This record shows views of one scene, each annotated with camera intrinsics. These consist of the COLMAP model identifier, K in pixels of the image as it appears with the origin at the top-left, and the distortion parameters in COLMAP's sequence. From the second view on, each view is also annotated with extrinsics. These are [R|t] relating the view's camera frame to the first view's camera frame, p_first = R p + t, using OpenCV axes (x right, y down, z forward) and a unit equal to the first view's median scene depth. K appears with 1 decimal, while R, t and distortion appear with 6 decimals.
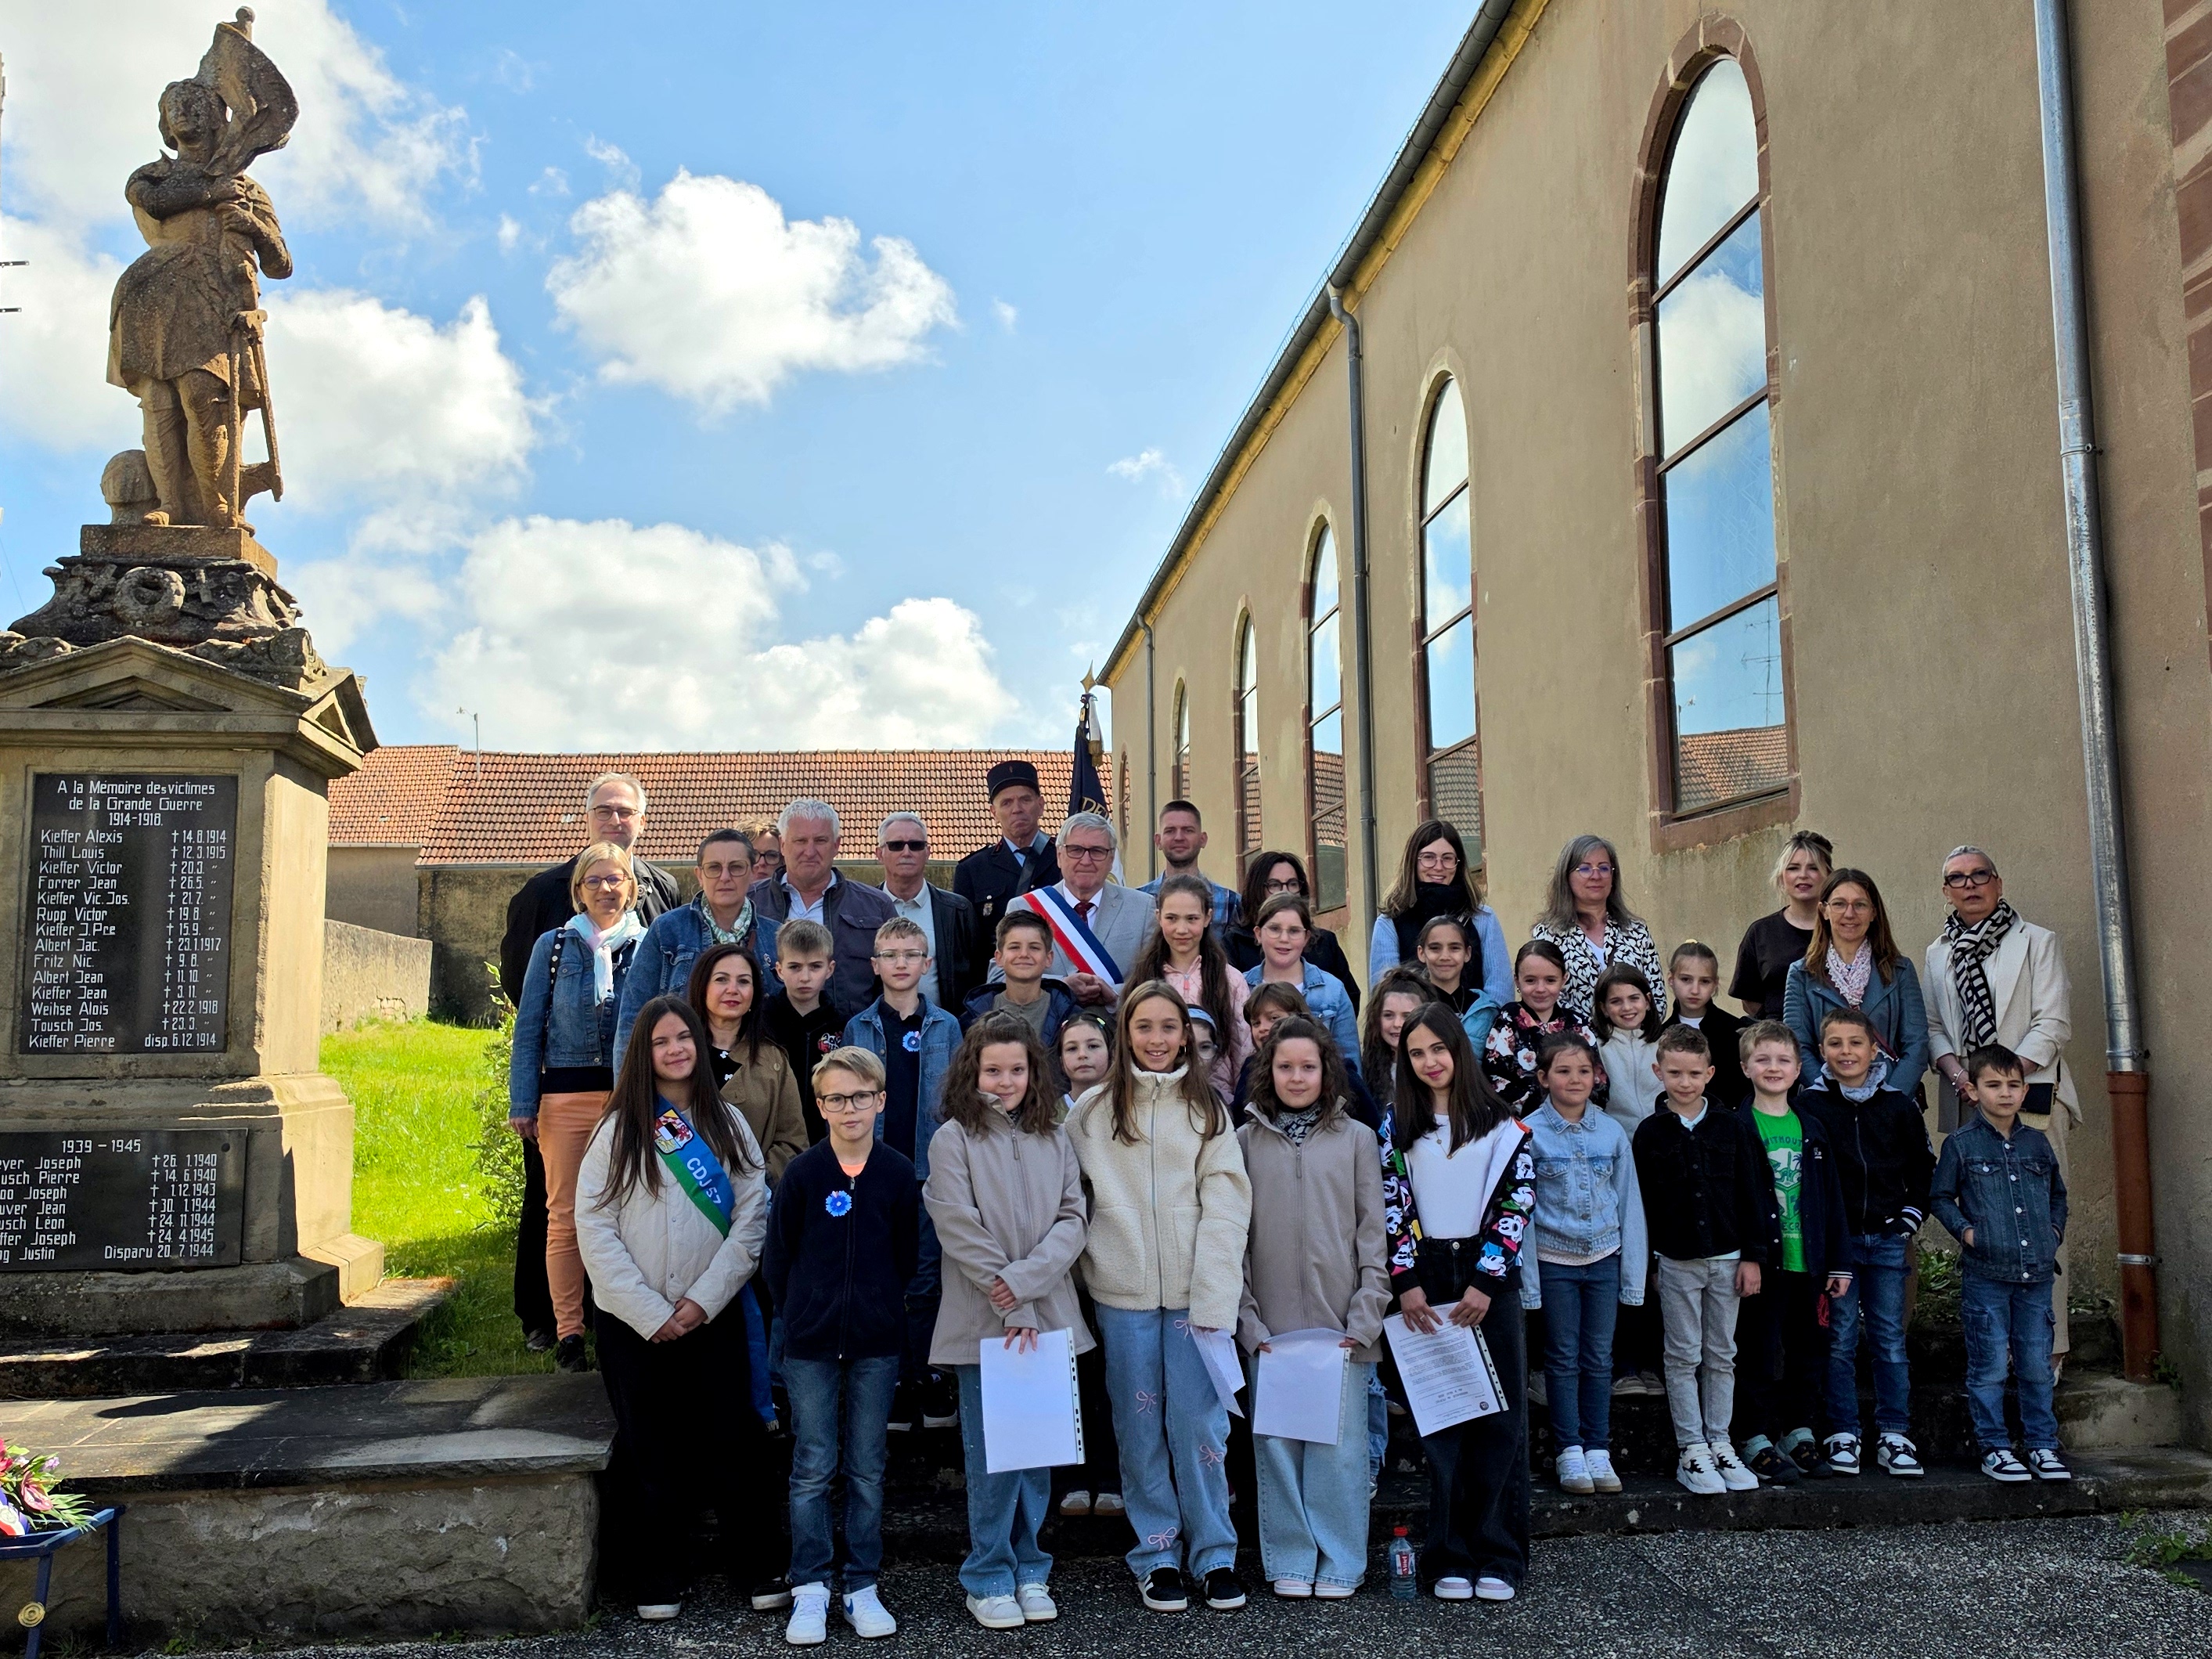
lens RADIAL K [[1951.0, 0, 1106.0], [0, 1951.0, 829.5], [0, 0, 1]] dist [-0.009981, -0.009290]
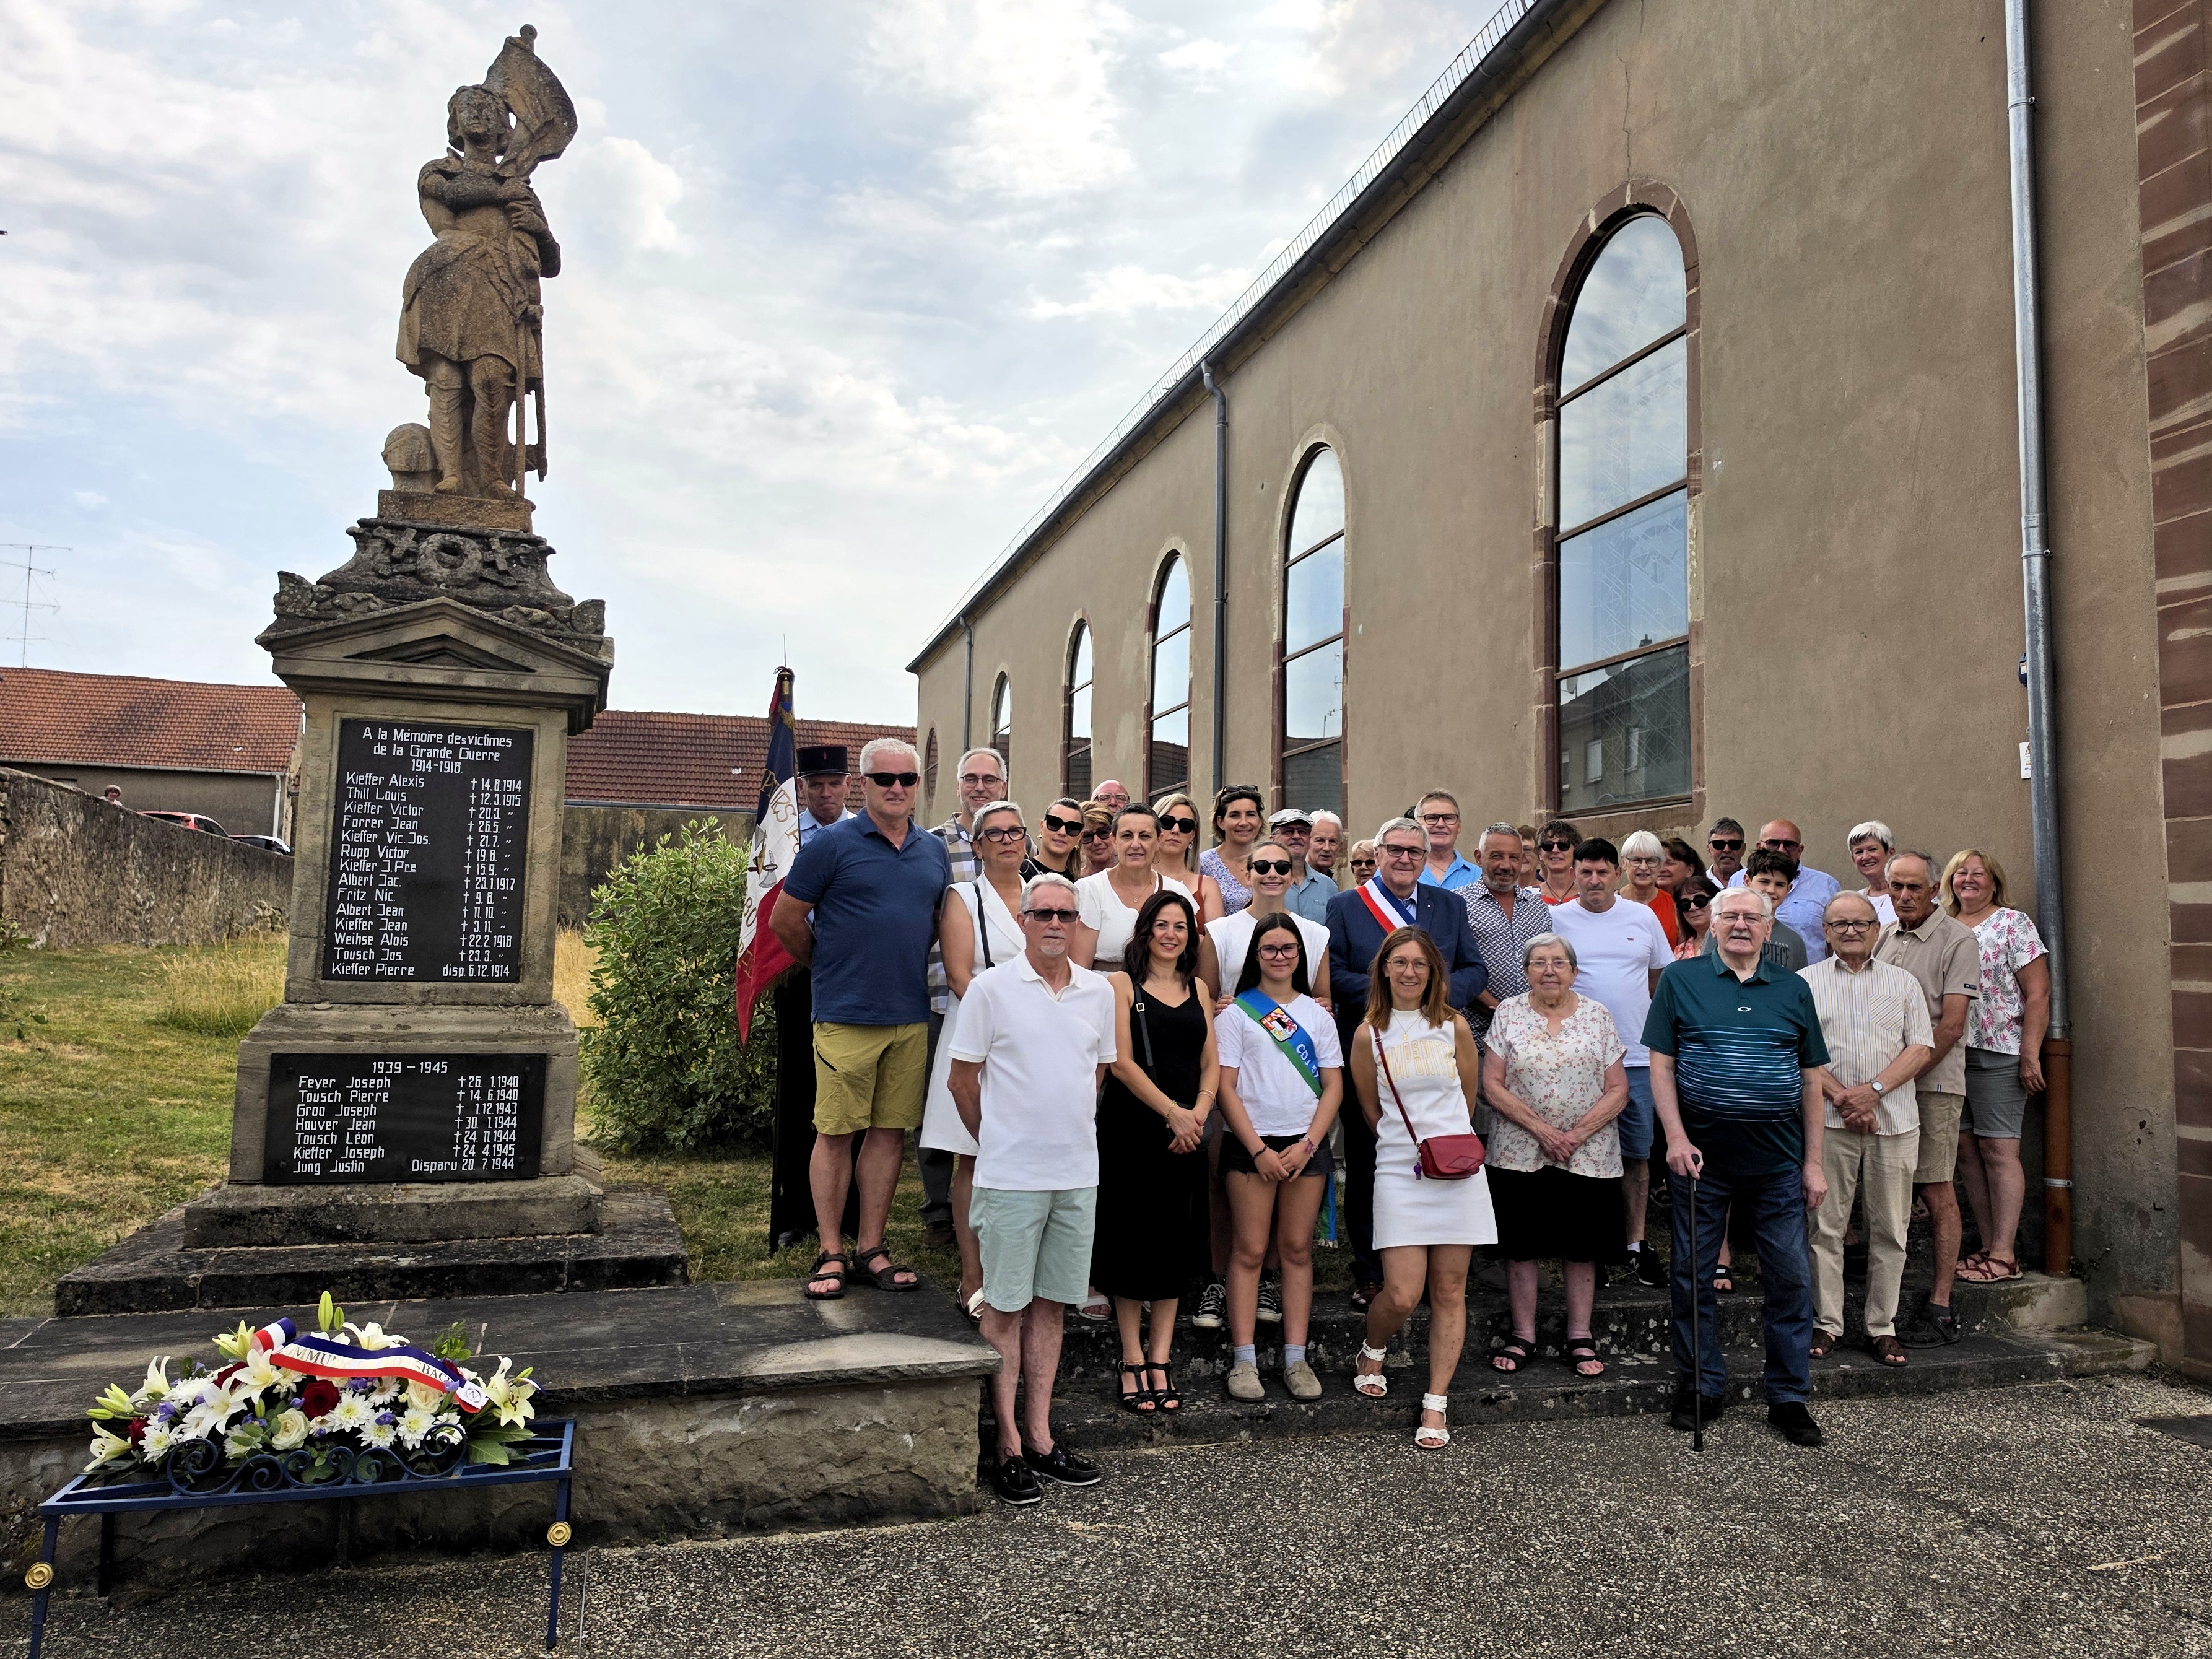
lens RADIAL K [[1564.2, 0, 1106.0], [0, 1564.2, 829.5], [0, 0, 1]] dist [-0.005777, -0.008536]
pose [[0.985751, 0.043235, 0.162559, -0.273216], [-0.046991, 0.998708, 0.019334, -0.004519], [-0.161513, -0.026697, 0.986509, 0.079896]]
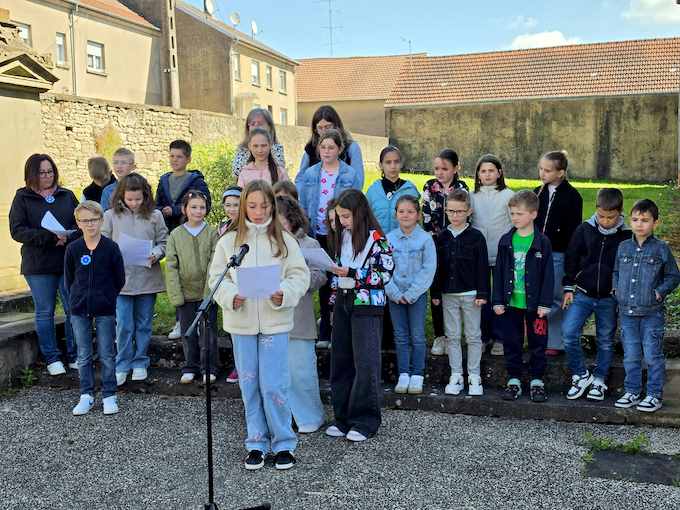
lens RADIAL K [[824.9, 0, 340.0], [0, 824.9, 255.0], [0, 0, 1]] dist [-0.005616, 0.249765]
pose [[0.923986, 0.033907, -0.380921, 0.512929], [0.043634, 0.980210, 0.193093, -0.014260], [0.379929, -0.195036, 0.904220, 0.096765]]
